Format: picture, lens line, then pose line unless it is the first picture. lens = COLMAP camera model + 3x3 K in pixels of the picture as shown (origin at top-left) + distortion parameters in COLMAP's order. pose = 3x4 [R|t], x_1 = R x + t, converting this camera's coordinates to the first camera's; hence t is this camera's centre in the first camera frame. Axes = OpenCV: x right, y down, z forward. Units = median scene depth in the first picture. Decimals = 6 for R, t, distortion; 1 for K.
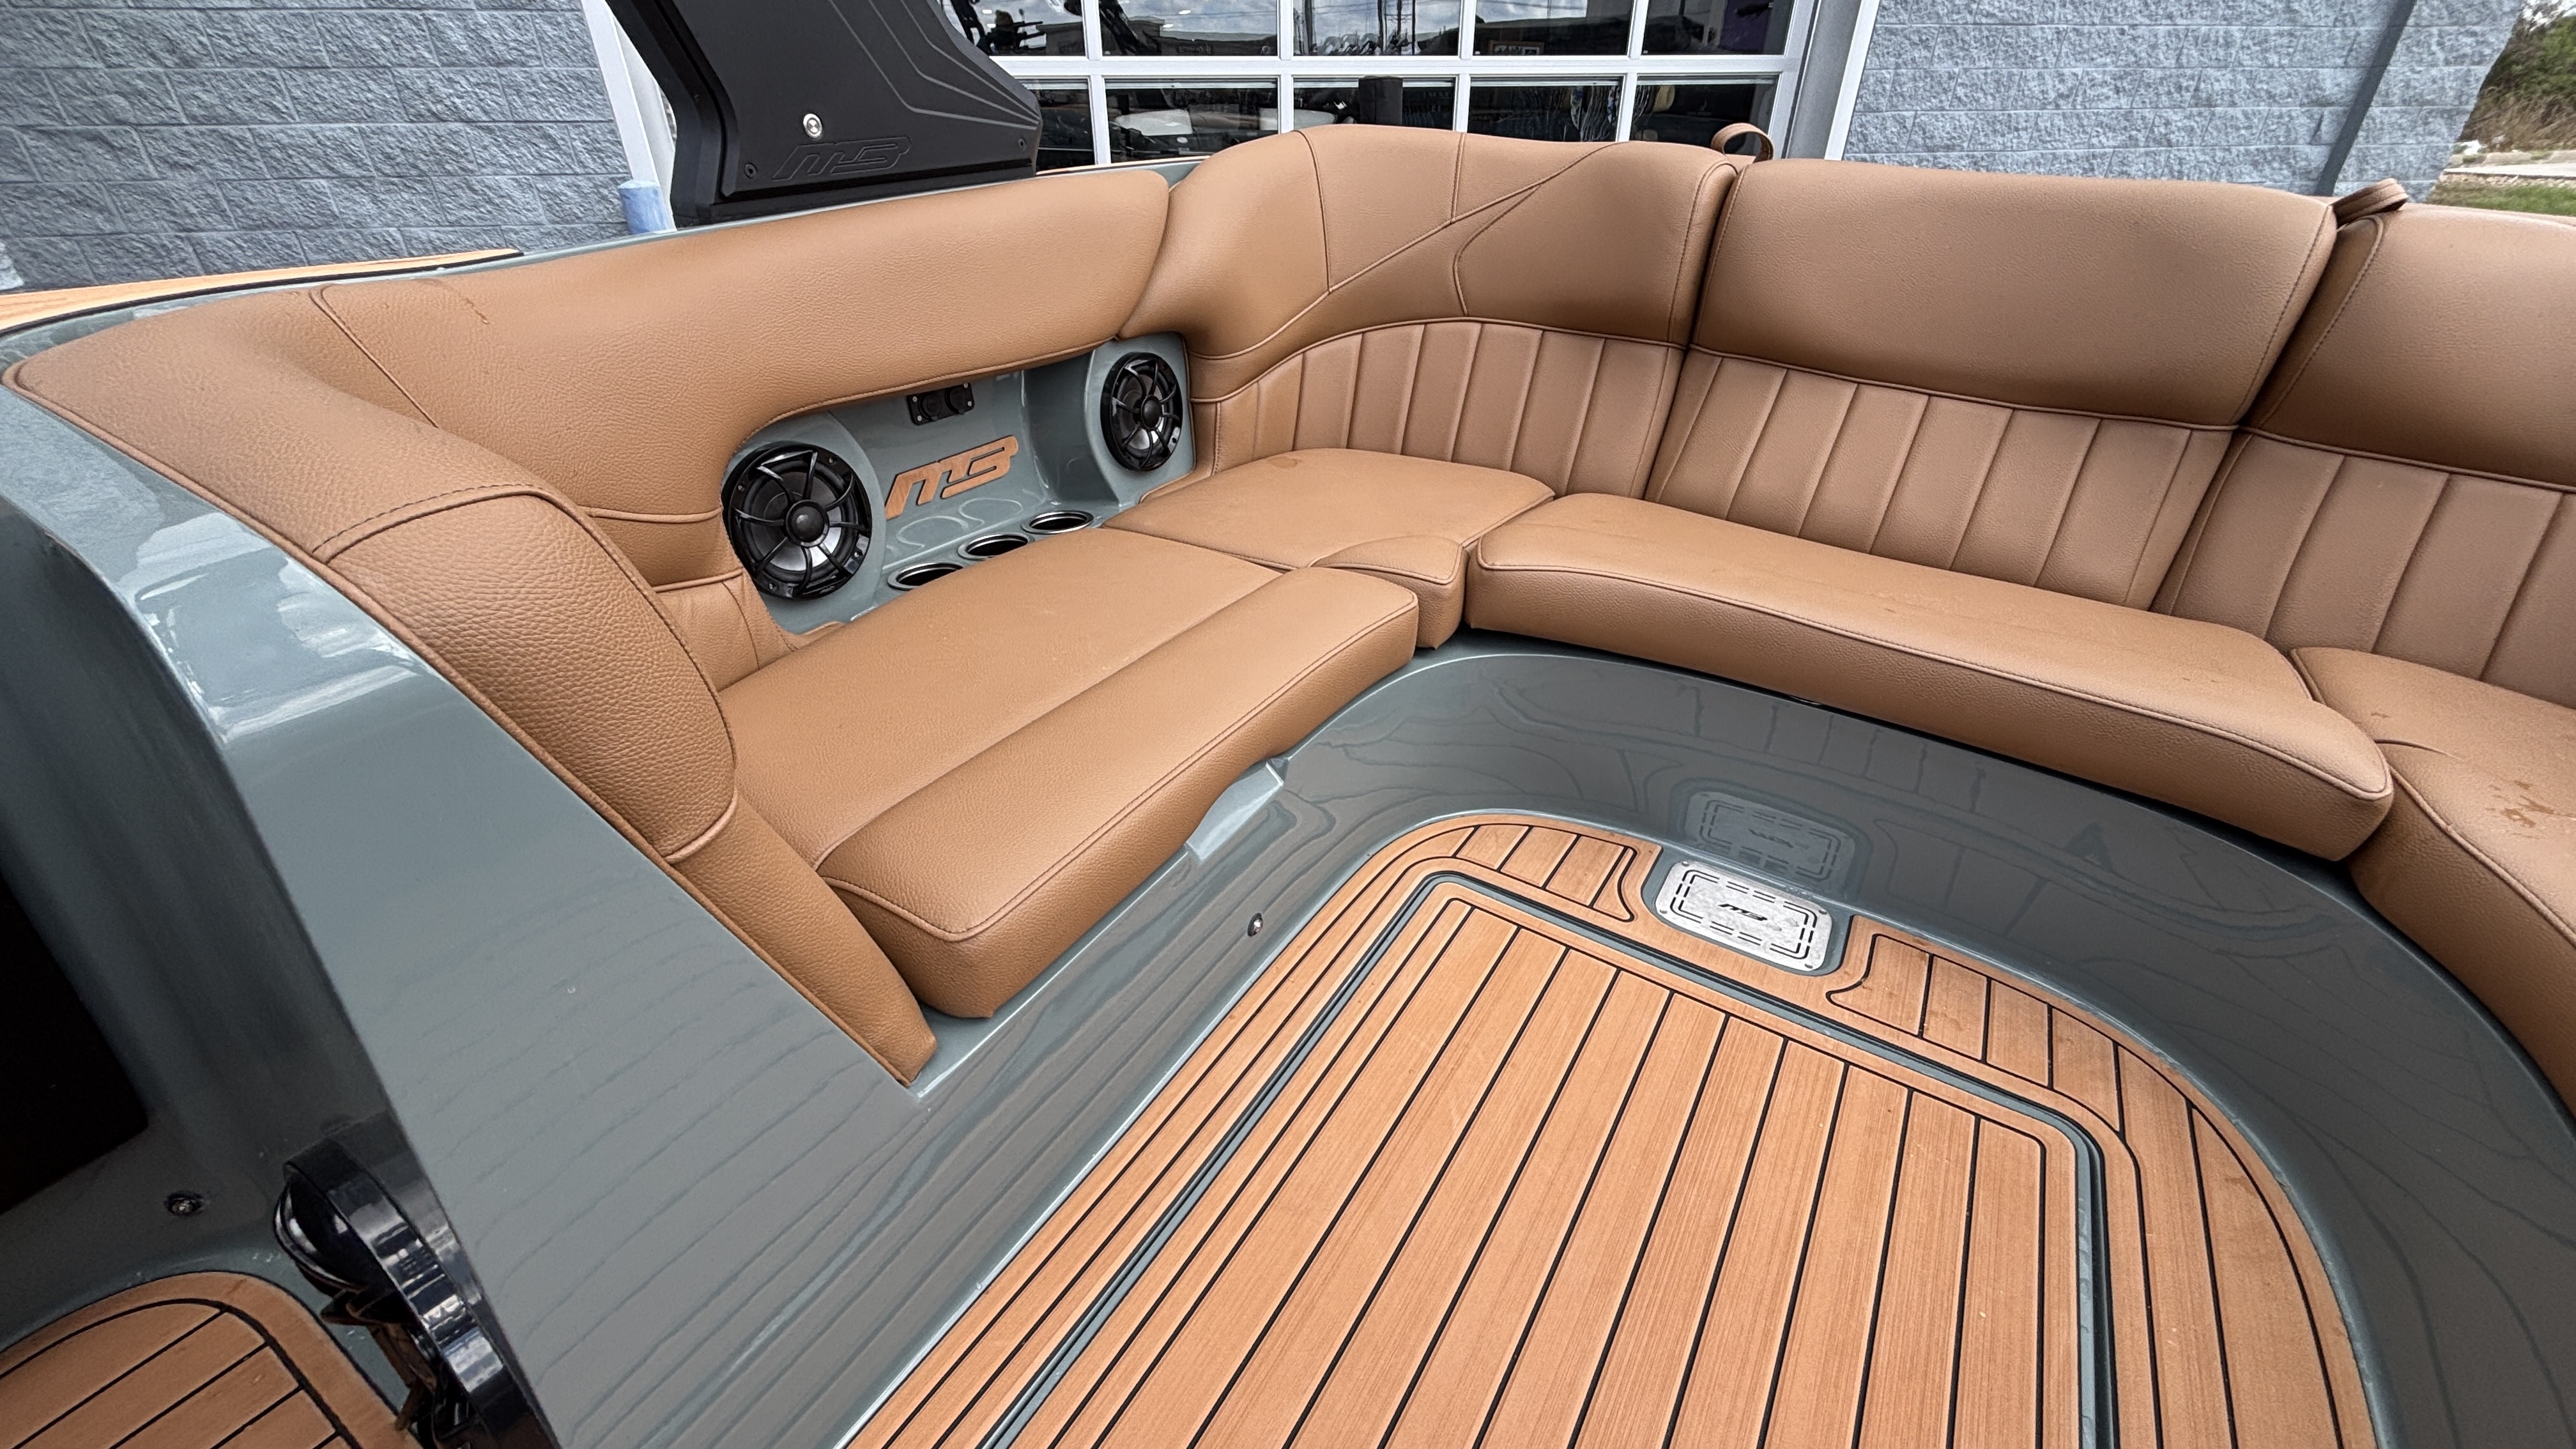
lens RADIAL K [[1042.1, 0, 1291.3], [0, 1042.1, 733.4], [0, 0, 1]] dist [-0.001240, 0.000122]
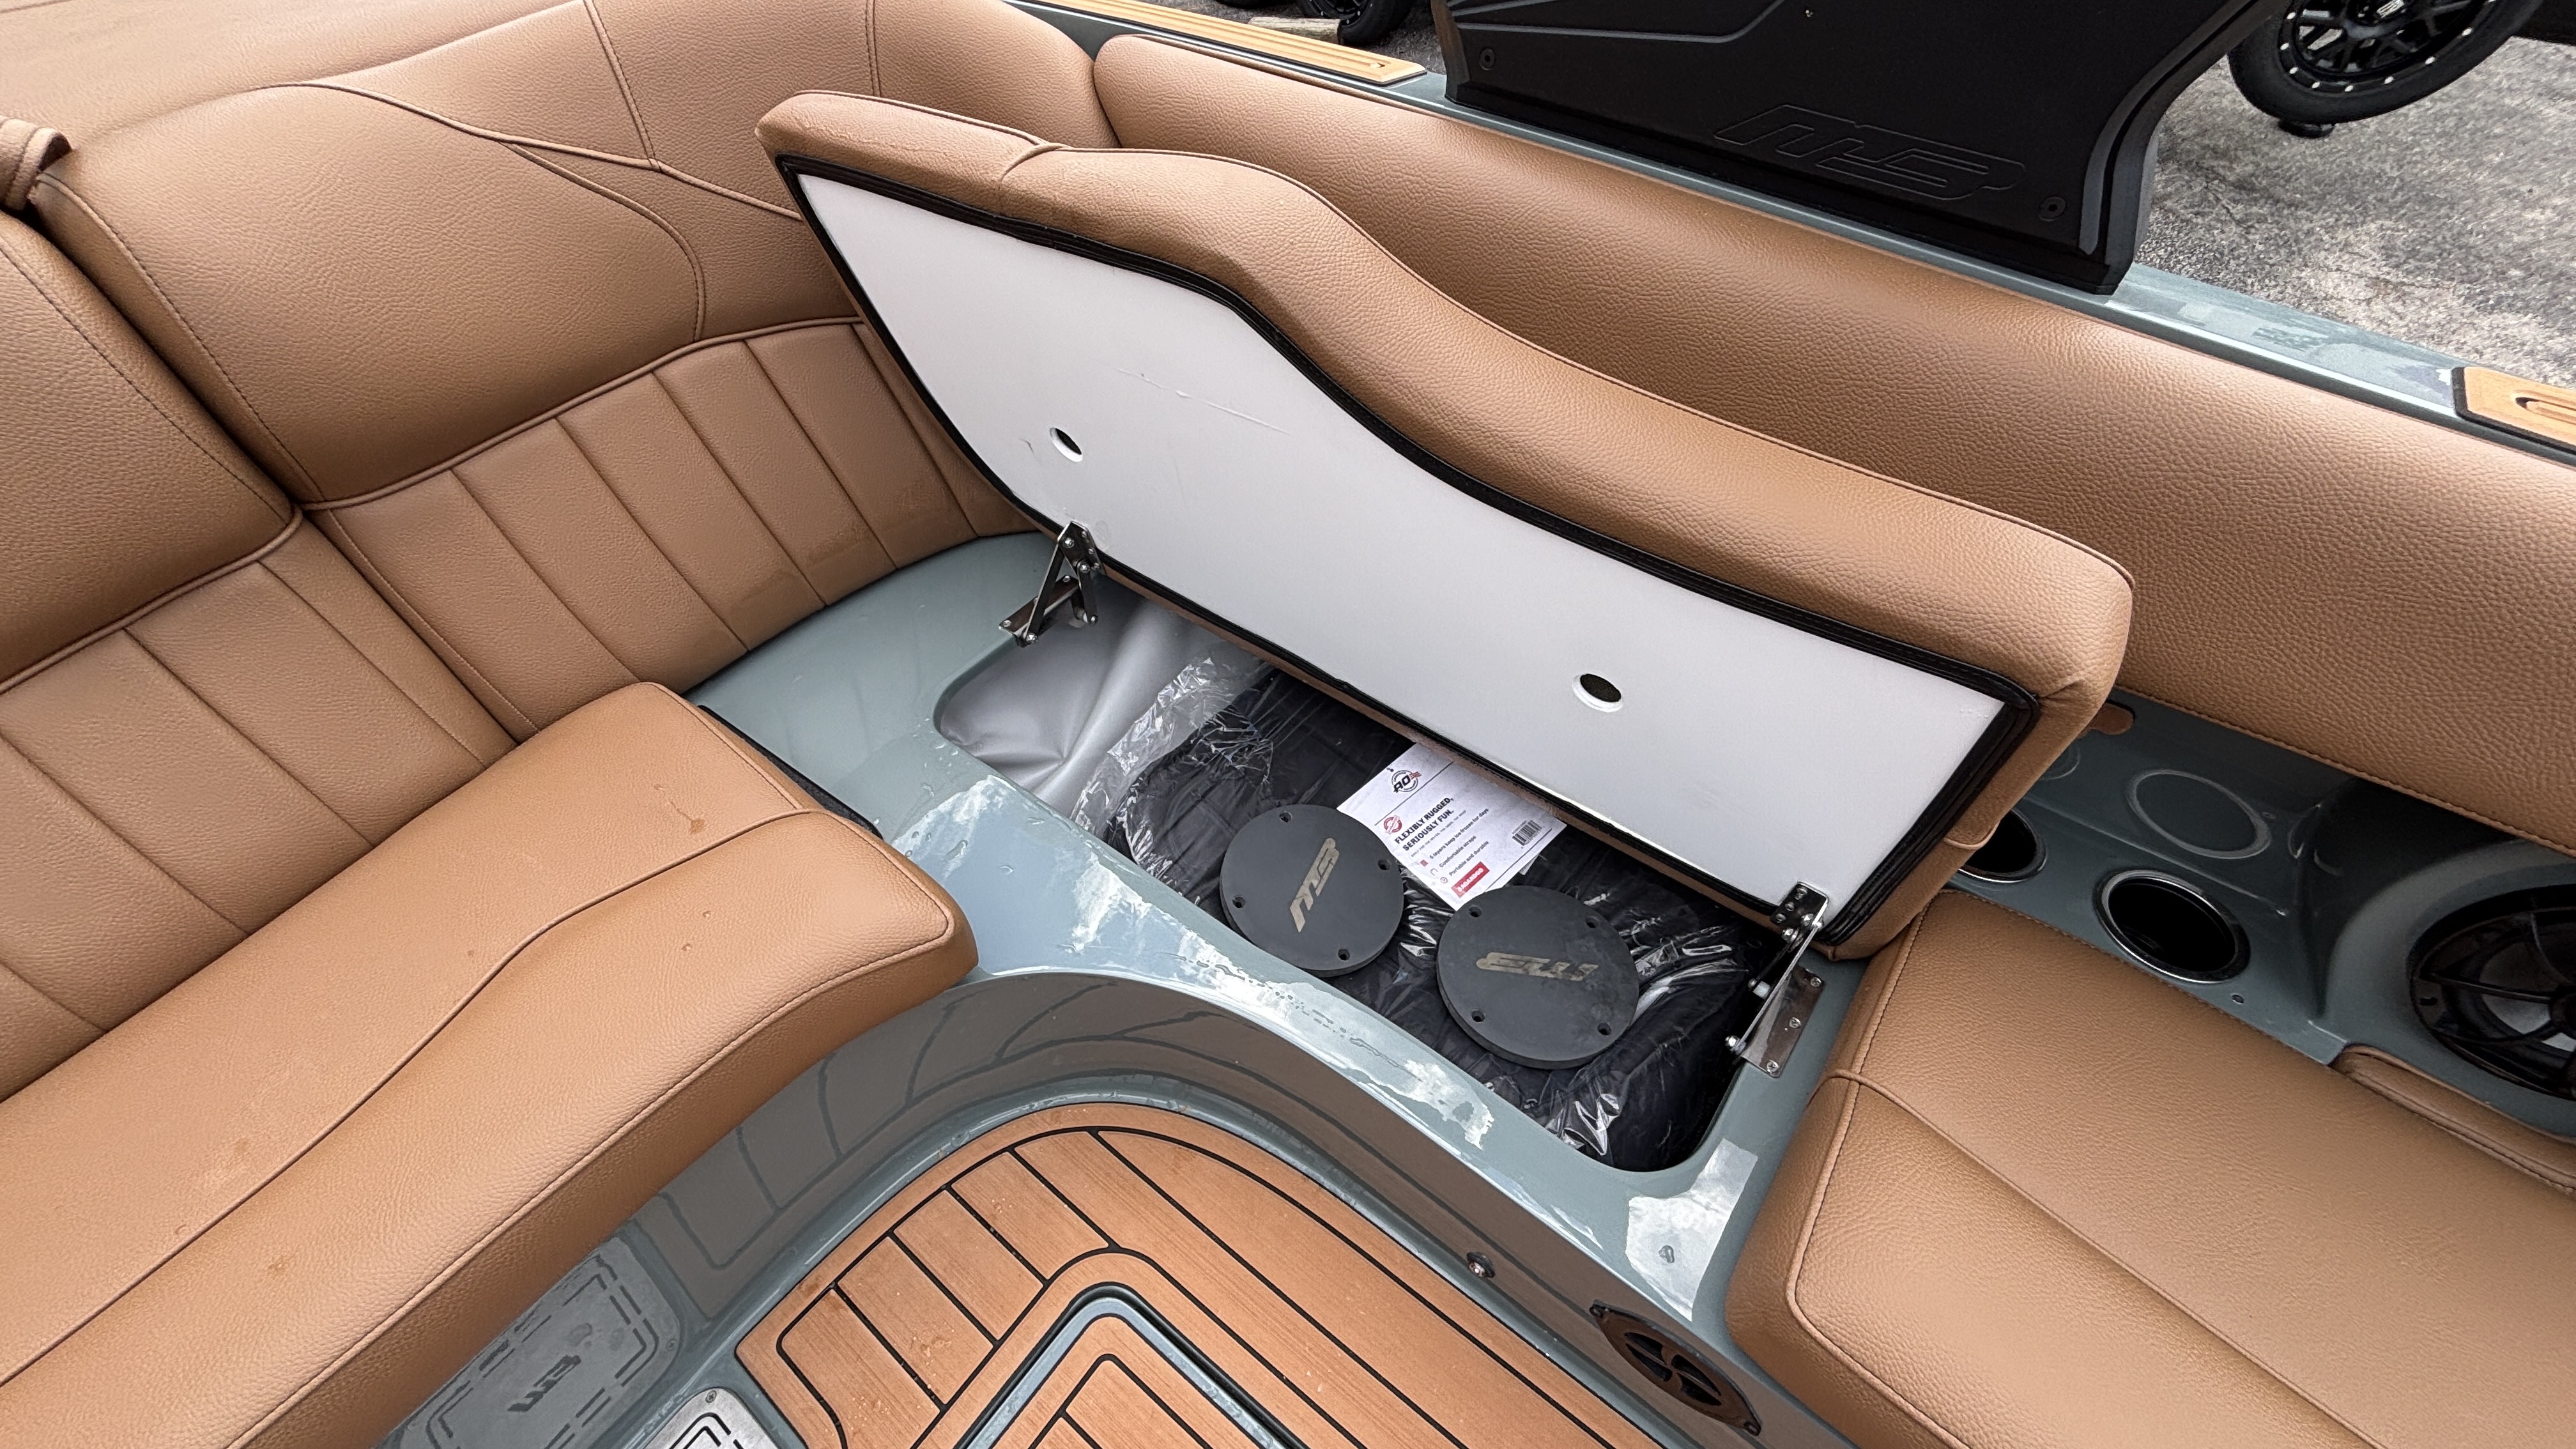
lens RADIAL K [[1042.1, 0, 1291.3], [0, 1042.1, 733.4], [0, 0, 1]] dist [-0.001240, 0.000122]
pose [[0.091315, -0.790657, 0.605412, 0.467096], [0.568902, 0.540395, 0.619938, -0.274338], [-0.817320, 0.287811, 0.499152, 0.203128]]
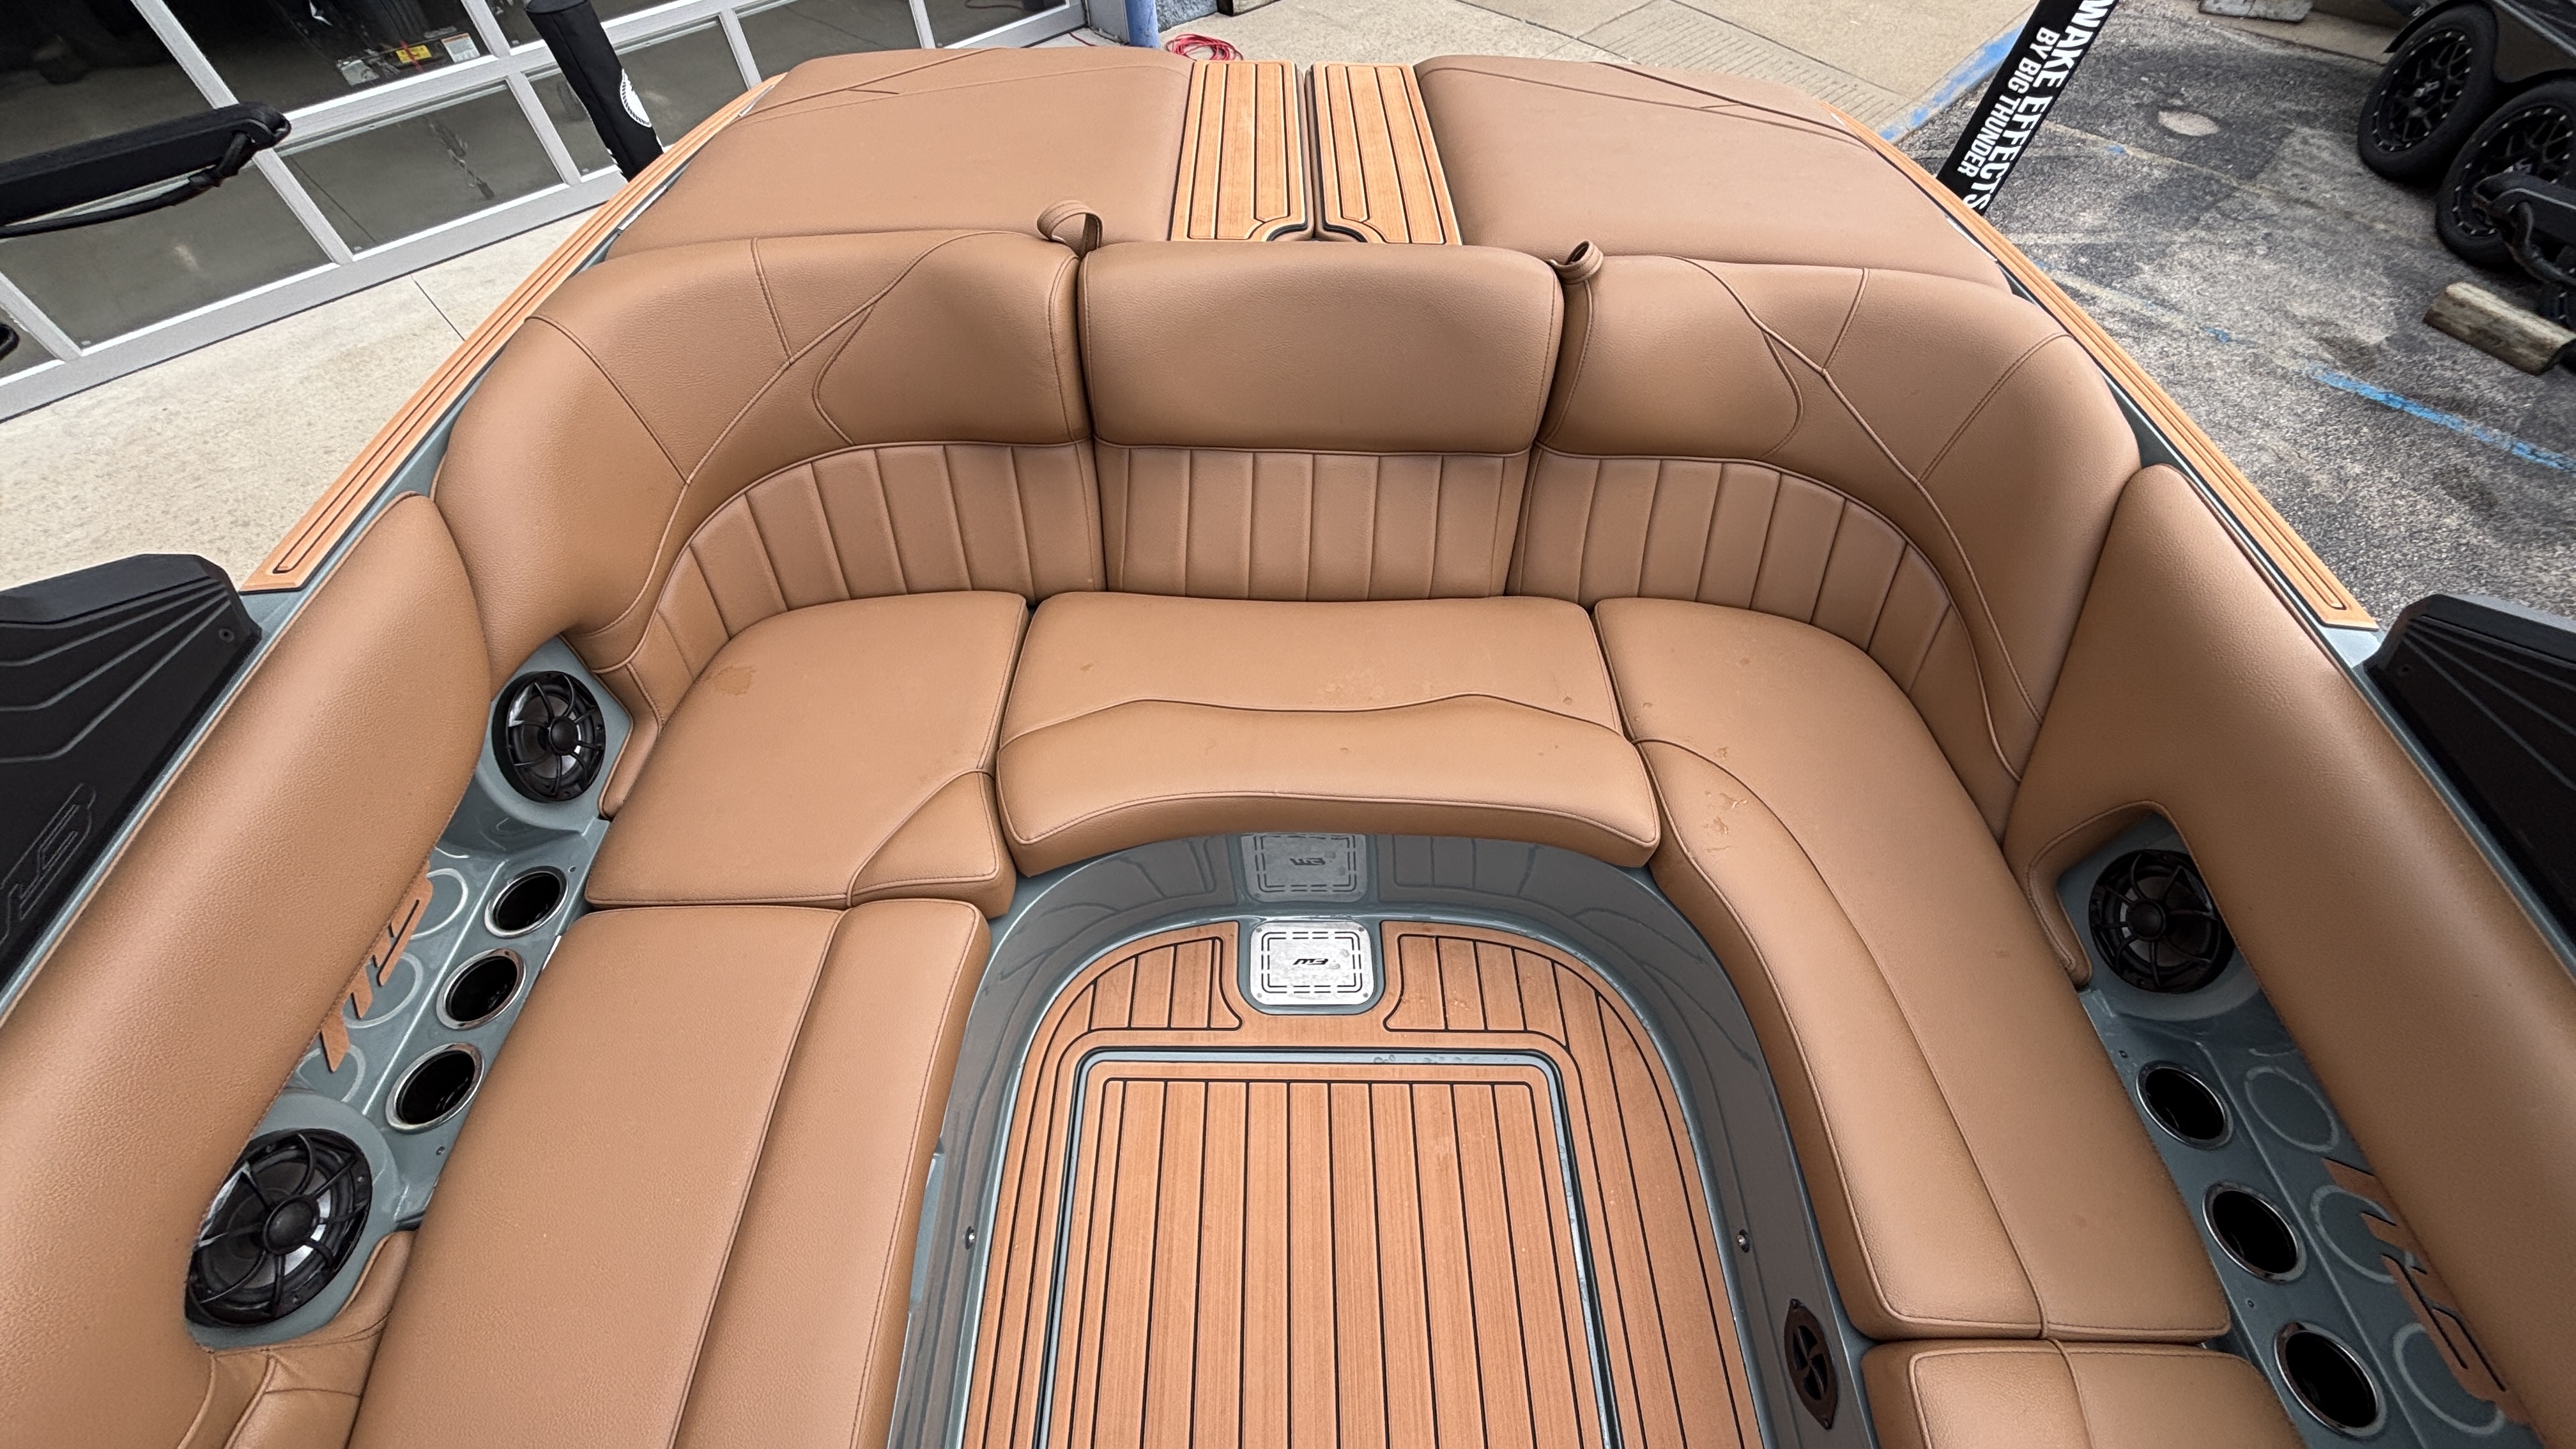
lens RADIAL K [[1023.7, 0, 1292.6], [0, 1023.7, 741.9], [0, 0, 1]] dist [0.020650, -0.010847]
pose [[0.843445, -0.434780, 0.315541, 0.128297], [0.293038, 0.864638, 0.408080, -0.579265], [-0.450254, -0.251728, 0.856682, -0.011943]]
